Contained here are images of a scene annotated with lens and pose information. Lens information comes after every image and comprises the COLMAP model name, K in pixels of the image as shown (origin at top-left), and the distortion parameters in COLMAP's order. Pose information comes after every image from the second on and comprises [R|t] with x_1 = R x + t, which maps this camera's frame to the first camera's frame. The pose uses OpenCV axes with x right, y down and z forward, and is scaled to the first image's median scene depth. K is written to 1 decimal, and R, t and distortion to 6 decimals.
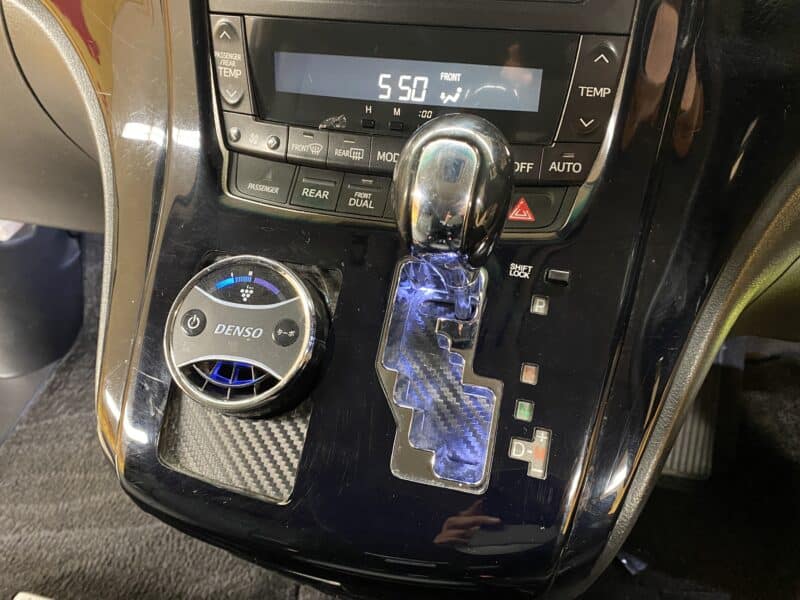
lens RADIAL K [[680.8, 0, 400.0], [0, 680.8, 300.0], [0, 0, 1]] dist [0.005731, 0.001053]
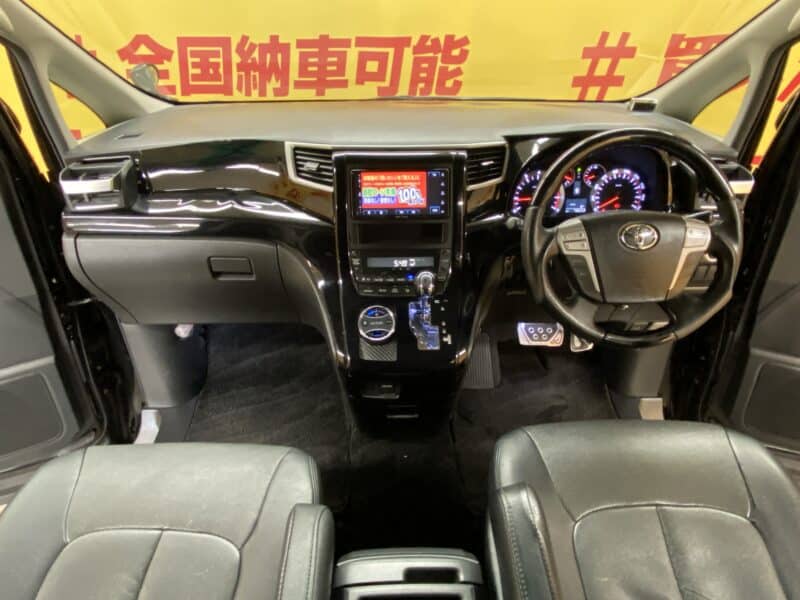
lens RADIAL K [[464.4, 0, 400.0], [0, 464.4, 300.0], [0, 0, 1]] dist [0.018946, -0.000803]
pose [[0.951463, -0.109301, 0.287699, -0.937642], [0.157261, 0.976221, -0.149203, 0.366246], [-0.264550, 0.187205, 0.946027, -1.827515]]
